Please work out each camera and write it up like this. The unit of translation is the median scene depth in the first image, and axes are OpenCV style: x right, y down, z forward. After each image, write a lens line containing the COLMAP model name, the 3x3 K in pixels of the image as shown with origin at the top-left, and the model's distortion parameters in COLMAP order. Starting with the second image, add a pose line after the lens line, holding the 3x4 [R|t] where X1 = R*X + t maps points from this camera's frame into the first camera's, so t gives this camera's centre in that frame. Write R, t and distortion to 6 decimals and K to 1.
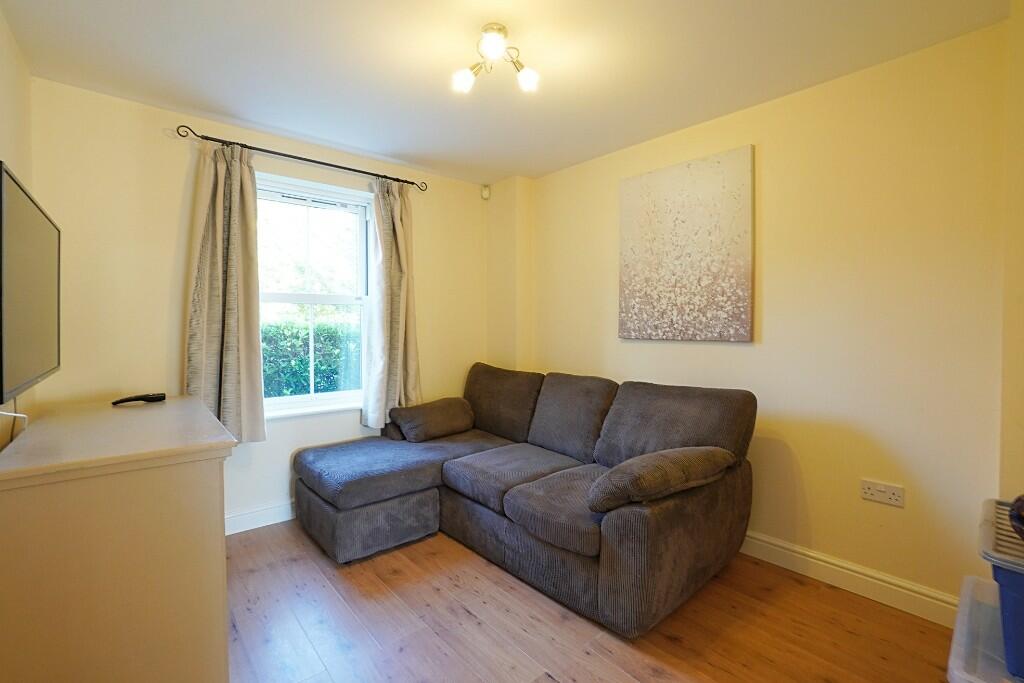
lens RADIAL K [[450.9, 0, 486.9], [0, 450.9, 333.8], [0, 0, 1]] dist [-0.051692, 0.015221]
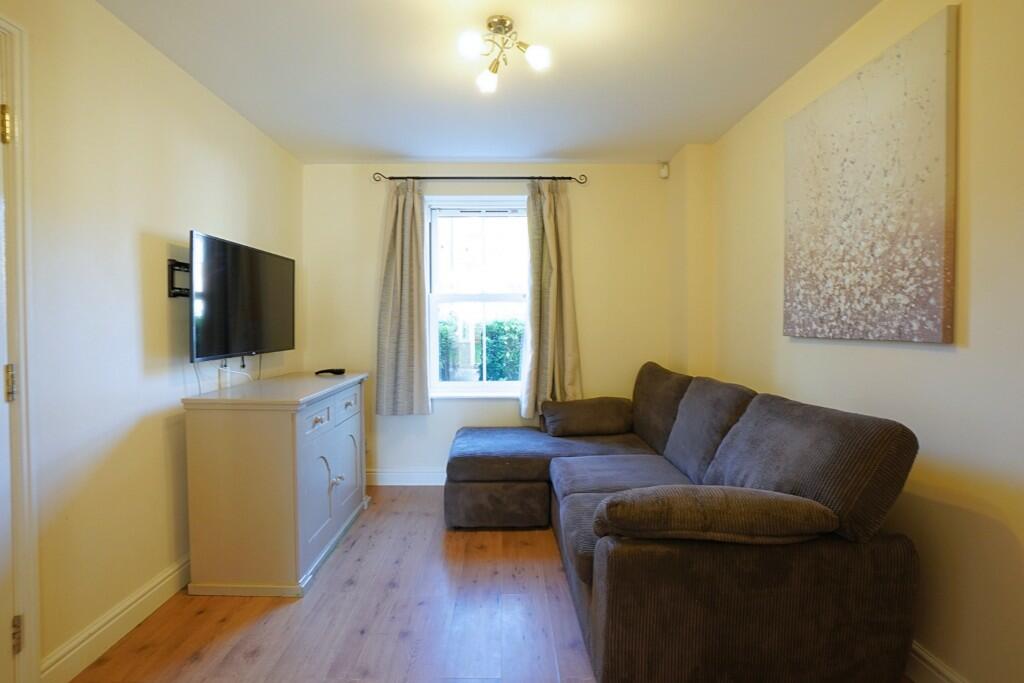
lens RADIAL K [[450.9, 0, 486.9], [0, 450.9, 333.8], [0, 0, 1]] dist [-0.051692, 0.015221]
pose [[0.775148, 0.012112, -0.631663, 0.427041], [-0.009283, 0.999927, 0.007782, 0.005548], [0.631711, -0.000168, 0.775204, 0.144140]]
